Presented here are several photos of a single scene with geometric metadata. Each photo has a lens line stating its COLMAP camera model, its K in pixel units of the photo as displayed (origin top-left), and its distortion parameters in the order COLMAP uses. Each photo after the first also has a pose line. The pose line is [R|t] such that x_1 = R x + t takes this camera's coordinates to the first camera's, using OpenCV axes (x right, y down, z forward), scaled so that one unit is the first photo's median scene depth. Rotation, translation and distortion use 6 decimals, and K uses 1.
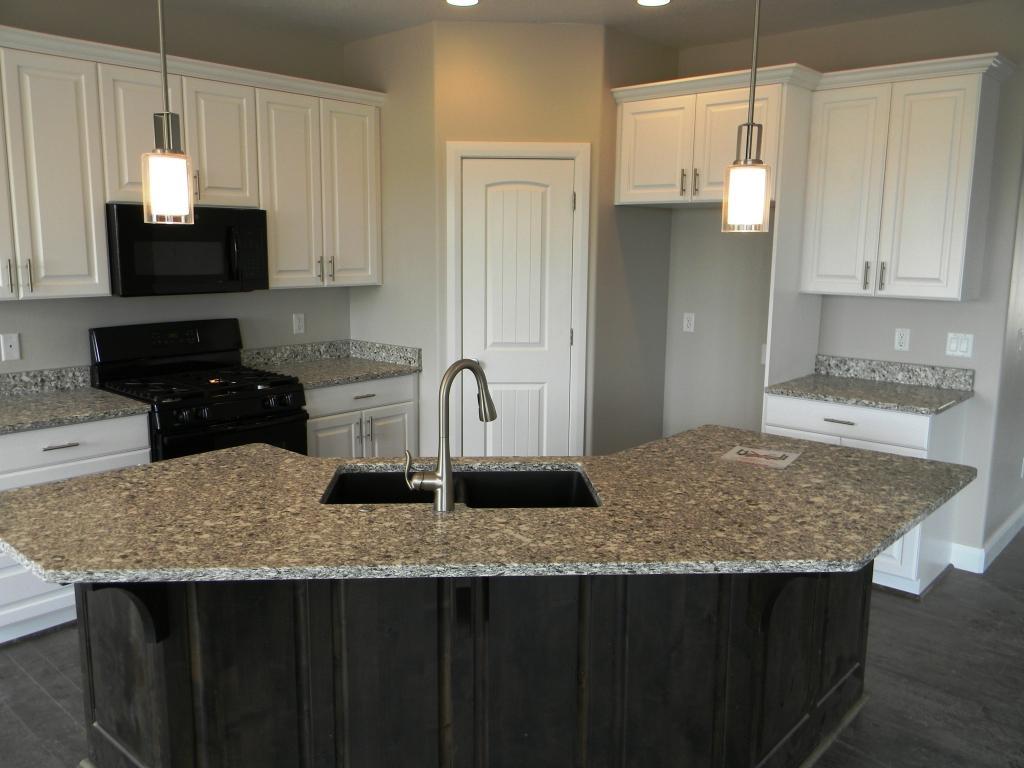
lens RADIAL K [[831.0, 0, 512.5], [0, 831.0, 384.6], [0, 0, 1]] dist [0.010930, -0.039909]
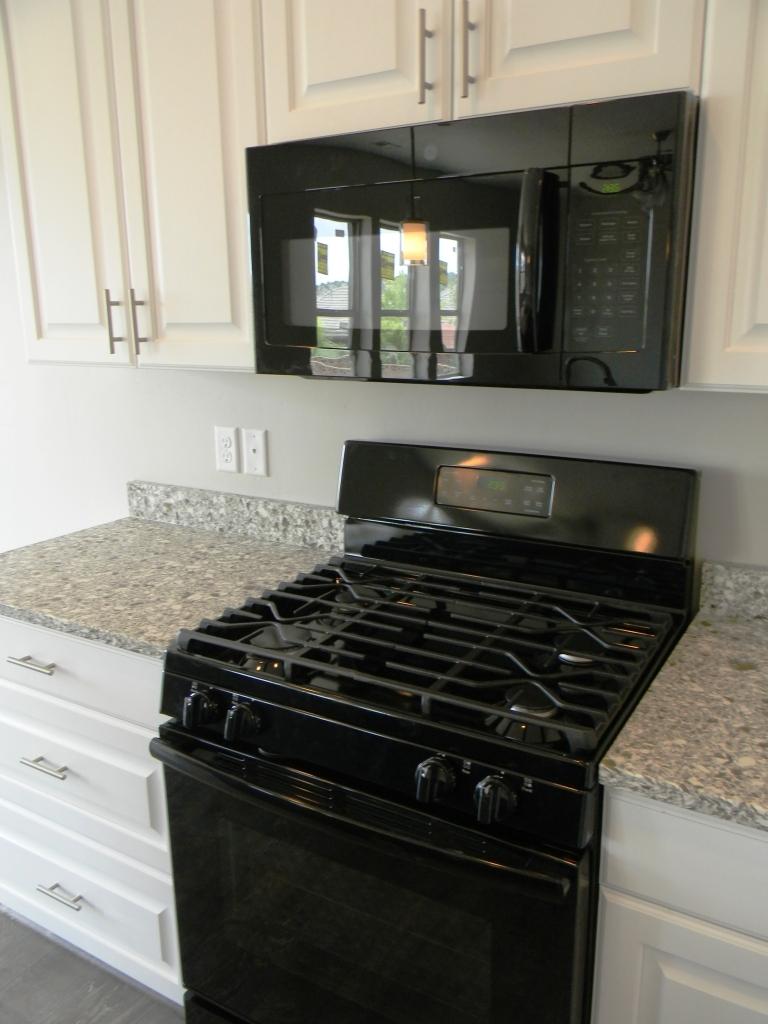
lens RADIAL K [[831.0, 0, 382.5], [0, 831.0, 504.2], [0, 0, 1]] dist [0.010930, -0.039909]
pose [[0.188726, 0.216271, -0.957919, -0.036605], [-0.153765, 0.969924, 0.188688, -0.126307], [0.969917, 0.111684, 0.216305, 0.931054]]
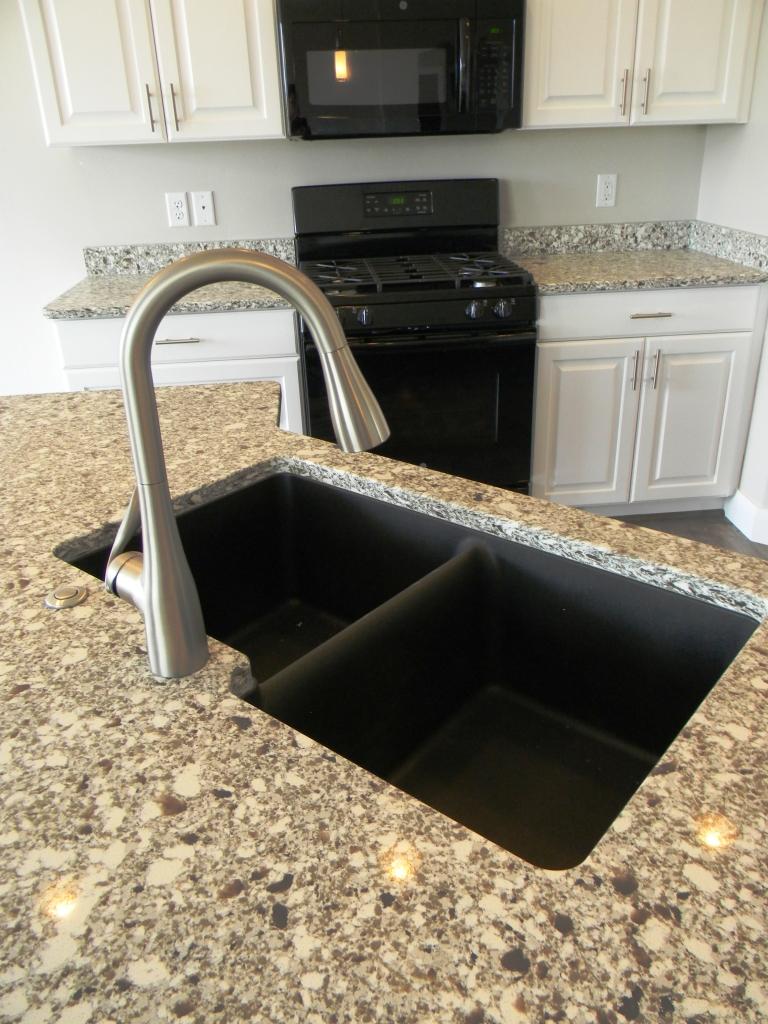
lens RADIAL K [[831.0, 0, 385.5], [0, 831.0, 508.2], [0, 0, 1]] dist [0.010930, -0.039909]
pose [[0.732580, 0.255620, -0.630861, 0.118001], [-0.076276, 0.951799, 0.297087, -0.020359], [0.676394, -0.169521, 0.716766, 0.464054]]
